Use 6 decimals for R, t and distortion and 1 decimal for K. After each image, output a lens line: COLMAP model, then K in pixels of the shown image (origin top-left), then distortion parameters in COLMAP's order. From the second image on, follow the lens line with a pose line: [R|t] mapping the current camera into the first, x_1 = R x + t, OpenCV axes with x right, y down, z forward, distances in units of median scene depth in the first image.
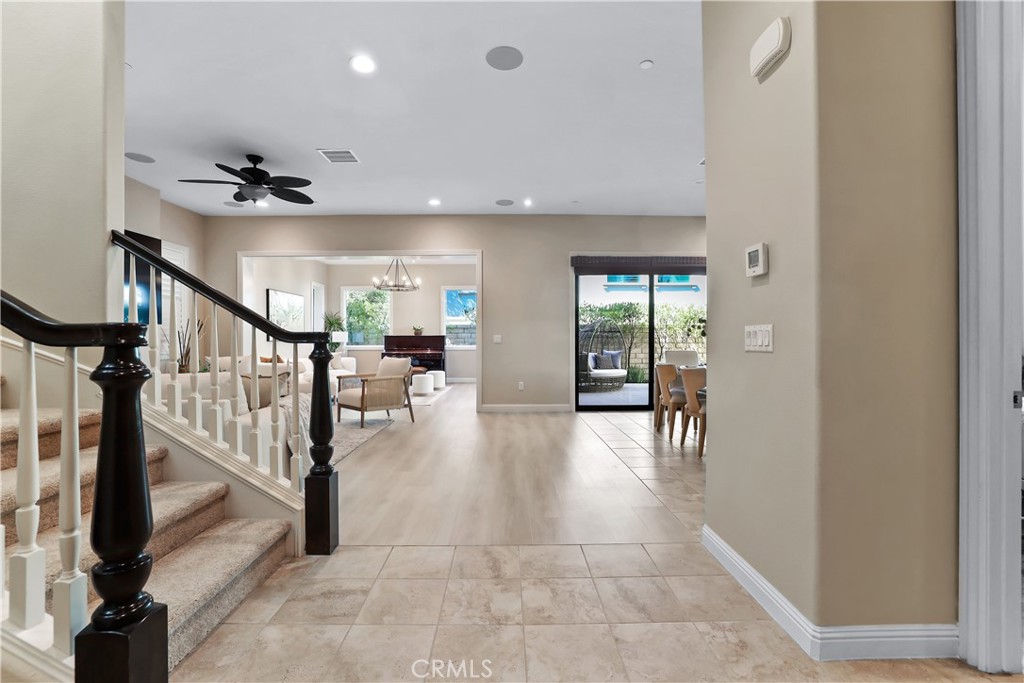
lens RADIAL K [[440.4, 0, 512.0], [0, 440.4, 341.5], [0, 0, 1]] dist [-0.038929, 0.000012]
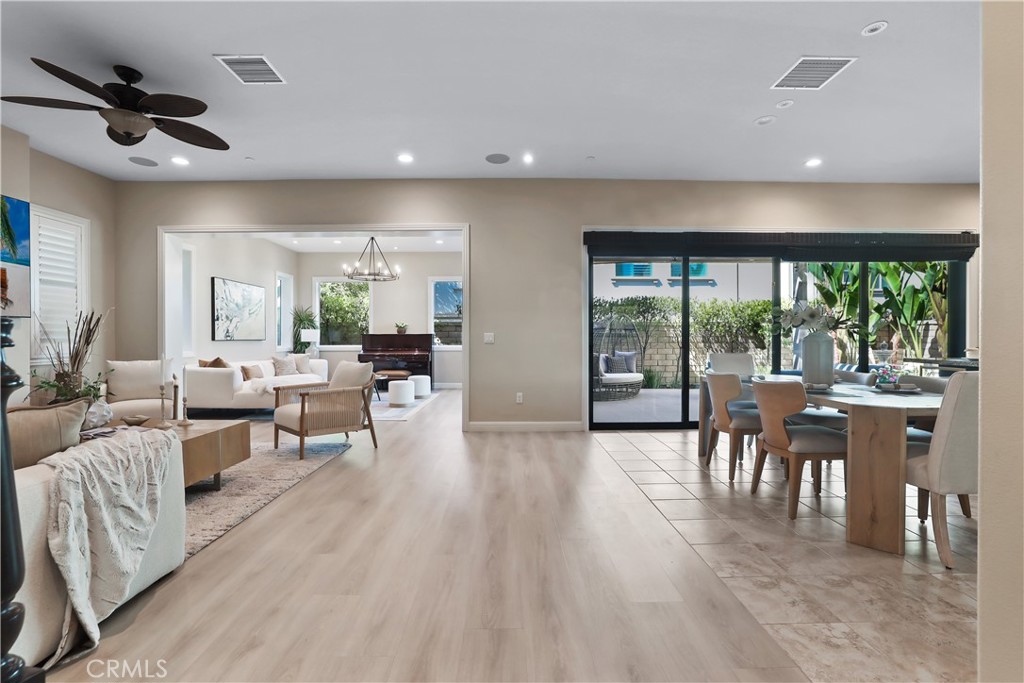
lens RADIAL K [[445.4, 0, 513.5], [0, 445.4, 340.1], [0, 0, 1]] dist [-0.052023, 0.017558]
pose [[0.999999, -0.000064, 0.001342, 0.006742], [0.000067, 0.999999, -0.001705, -0.000187], [-0.001342, 0.001705, 0.999998, 0.160843]]
